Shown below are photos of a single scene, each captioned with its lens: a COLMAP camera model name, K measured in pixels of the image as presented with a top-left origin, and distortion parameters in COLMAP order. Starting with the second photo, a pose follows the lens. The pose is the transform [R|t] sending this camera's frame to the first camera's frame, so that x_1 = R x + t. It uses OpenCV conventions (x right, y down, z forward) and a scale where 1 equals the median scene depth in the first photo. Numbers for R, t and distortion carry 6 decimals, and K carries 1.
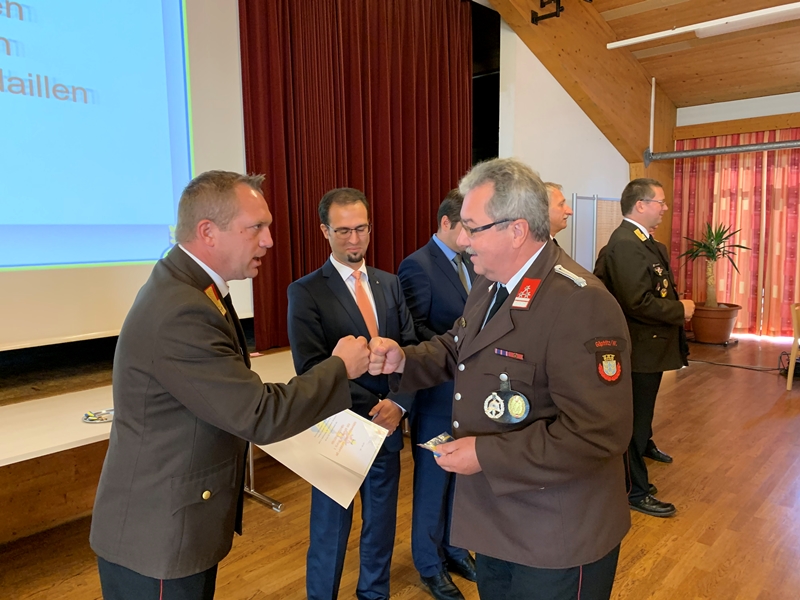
lens RADIAL K [[600.5, 0, 392.2], [0, 600.5, 299.2], [0, 0, 1]] dist [-0.001657, 0.003604]
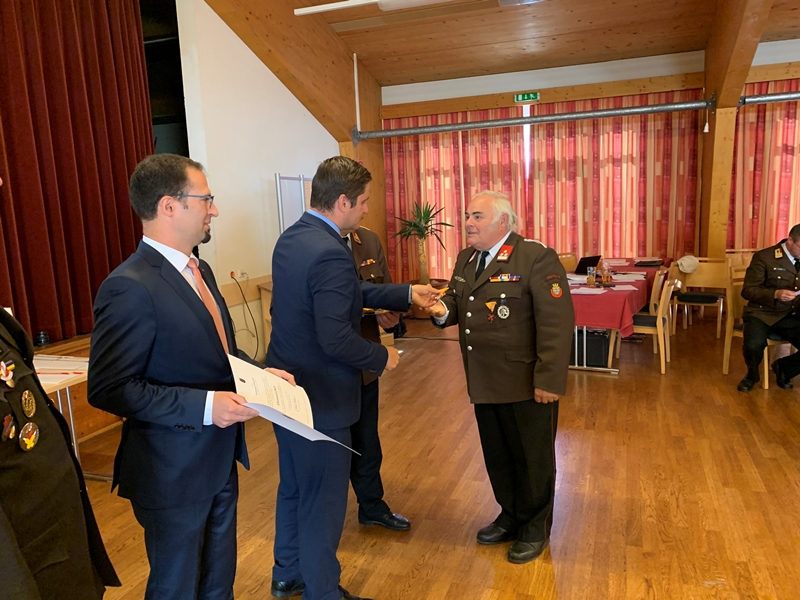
lens RADIAL K [[616.4, 0, 389.5], [0, 616.4, 311.2], [0, 0, 1]] dist [0.111745, -0.299026]
pose [[0.916890, -0.095564, 0.387530, 0.055285], [0.079644, 0.995194, 0.056976, -0.005034], [-0.391113, -0.021376, 0.920094, 0.039116]]
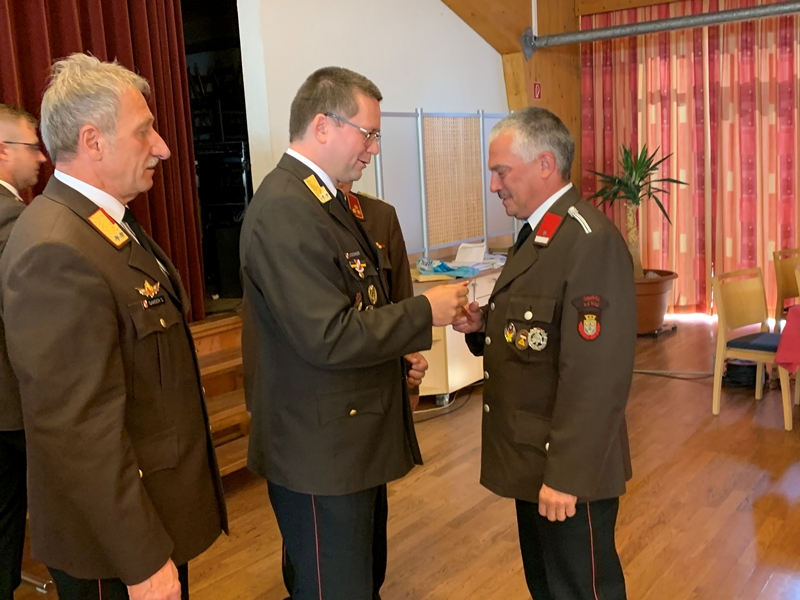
lens RADIAL K [[864.4, 0, 402.3], [0, 864.4, 316.4], [0, 0, 1]] dist [0.018628, -0.031471]
pose [[0.989373, -0.067450, 0.128811, 0.159396], [0.059824, 0.996270, 0.062188, -0.017521], [-0.132525, -0.053821, 0.989717, 0.109991]]
